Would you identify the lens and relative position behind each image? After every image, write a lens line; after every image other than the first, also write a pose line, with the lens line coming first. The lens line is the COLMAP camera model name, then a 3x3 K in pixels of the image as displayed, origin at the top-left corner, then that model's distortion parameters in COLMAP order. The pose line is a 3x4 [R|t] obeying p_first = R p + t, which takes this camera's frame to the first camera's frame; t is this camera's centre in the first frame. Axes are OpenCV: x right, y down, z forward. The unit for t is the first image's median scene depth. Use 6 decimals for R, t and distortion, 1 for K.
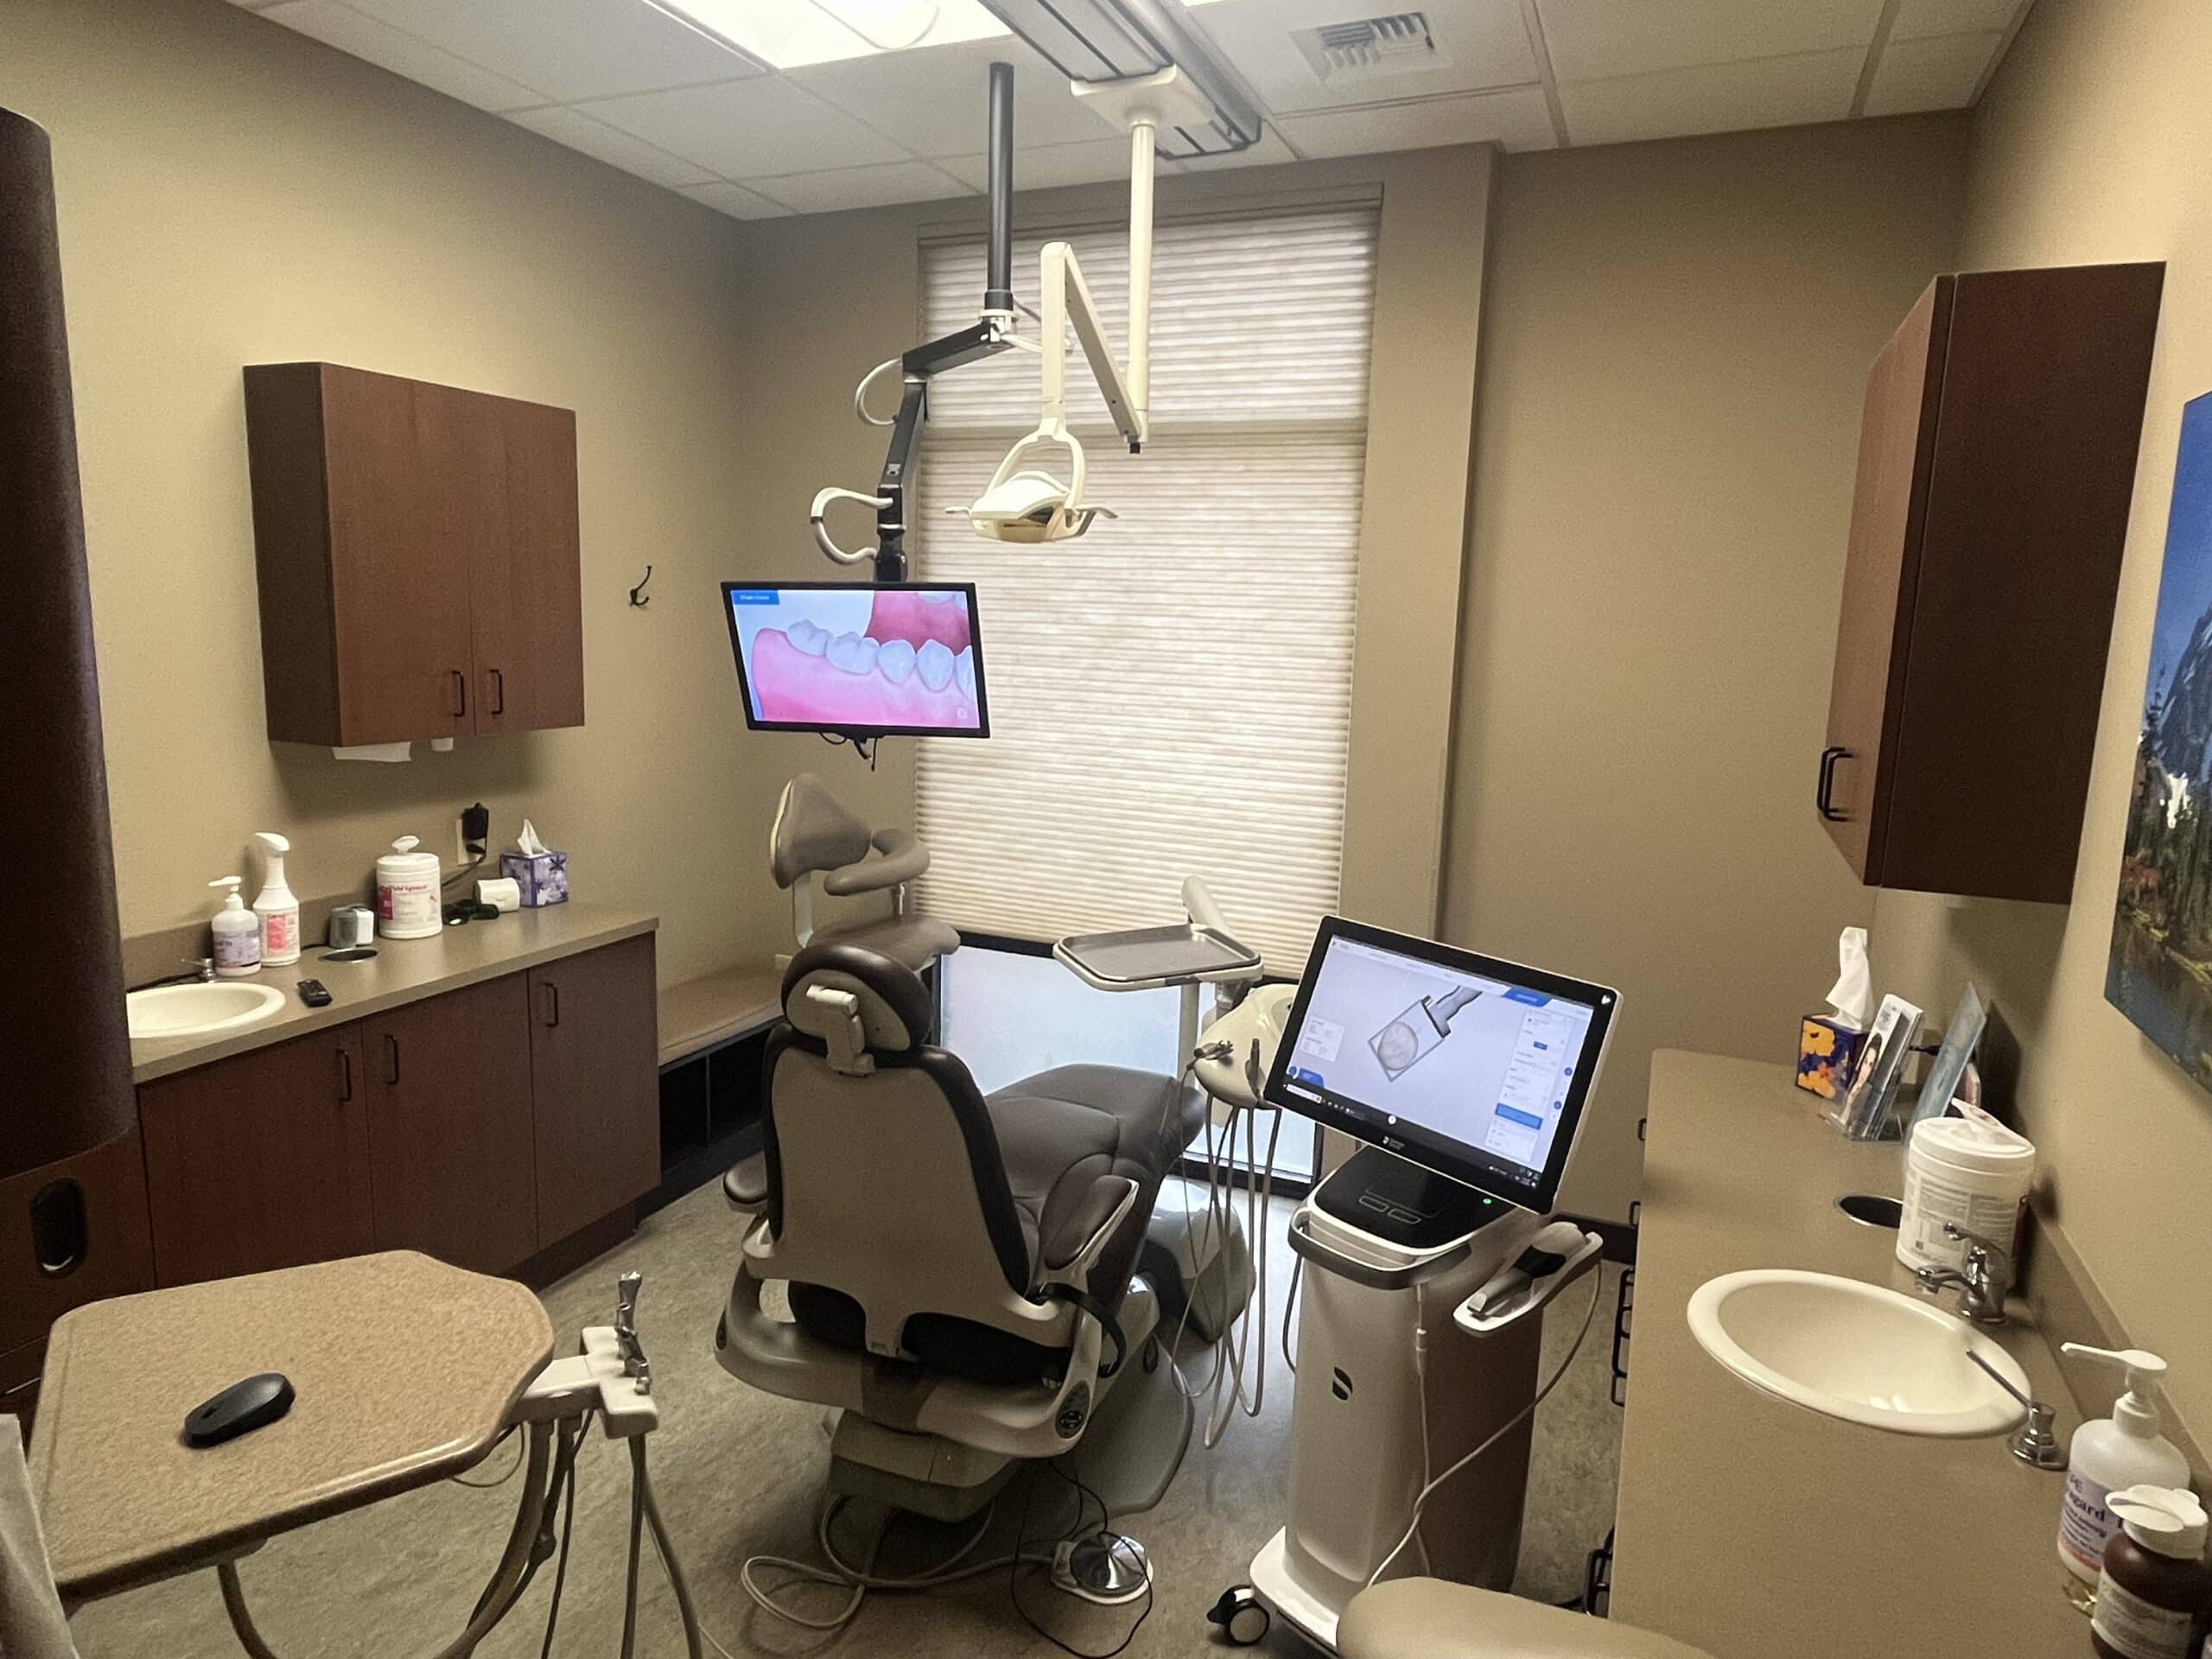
lens RADIAL K [[1347.2, 0, 1105.3], [0, 1347.2, 815.6], [0, 0, 1]] dist [-0.004880, -0.001272]
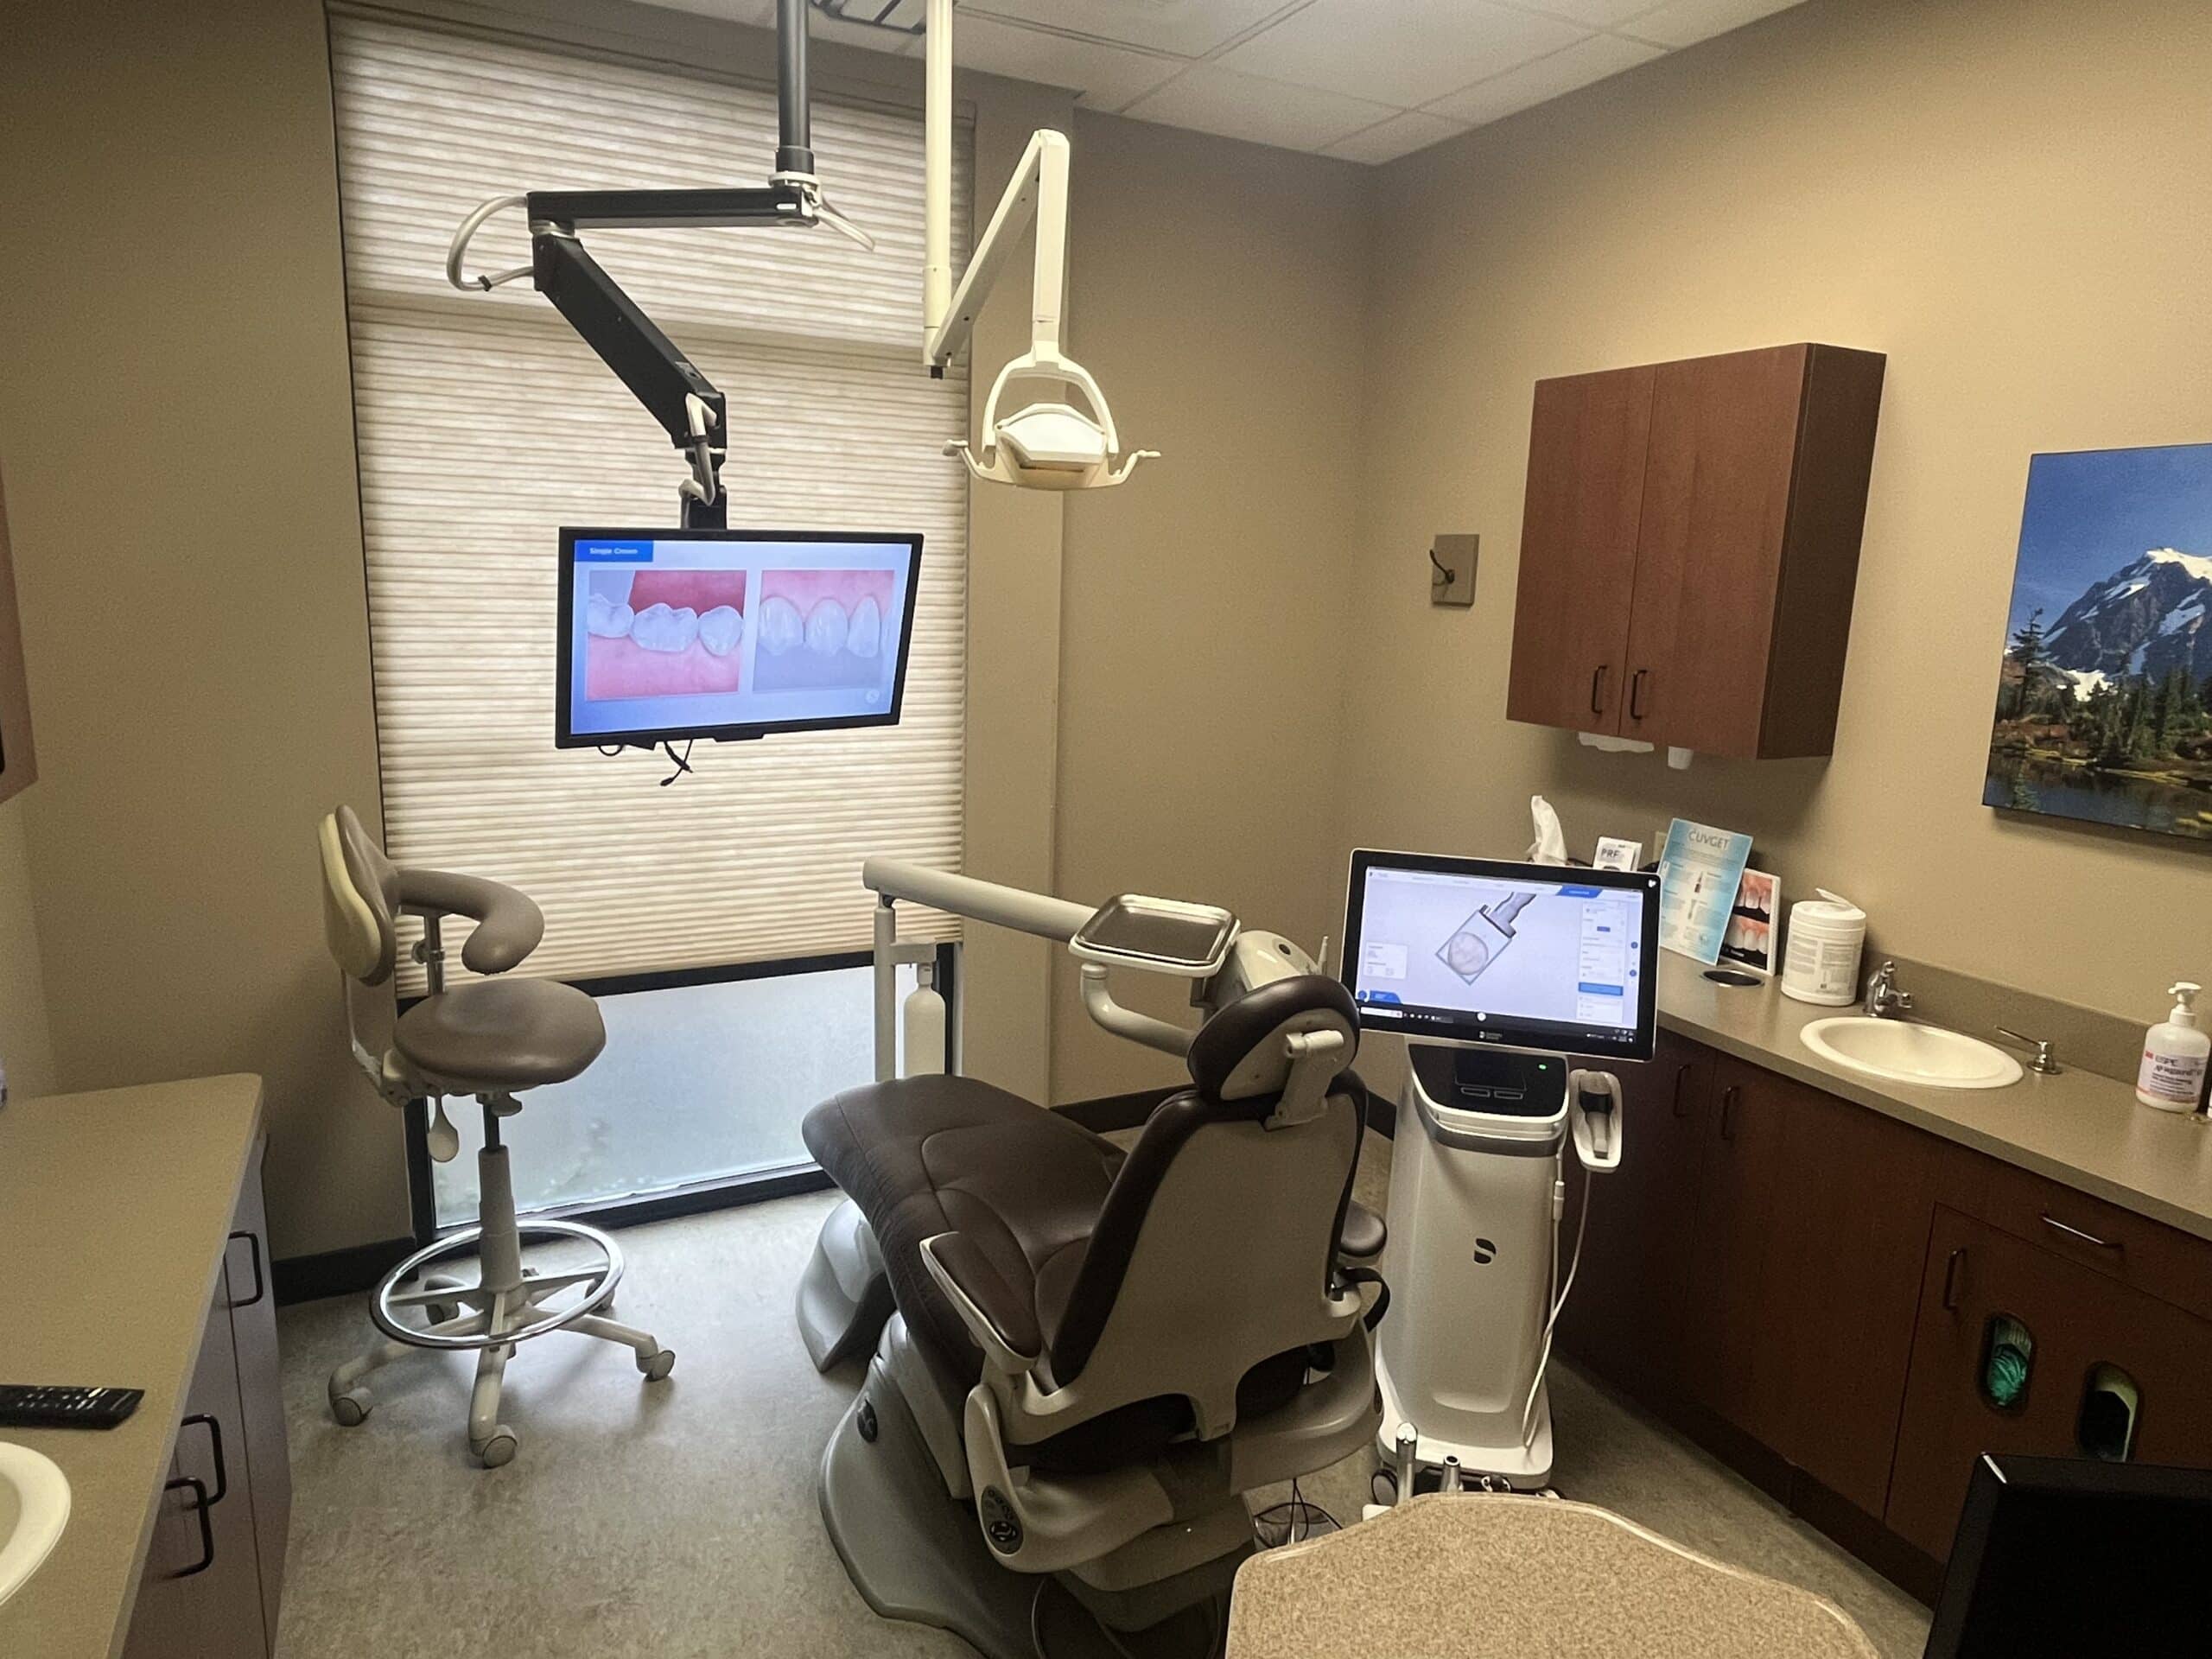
lens RADIAL K [[1321.8, 0, 1106.0], [0, 1321.8, 829.5], [0, 0, 1]] dist [0.000070, -0.001009]
pose [[0.642812, -0.161280, 0.748854, -0.598866], [0.106315, 0.986907, 0.121289, -0.076086], [-0.758611, 0.001648, 0.651542, 0.371505]]
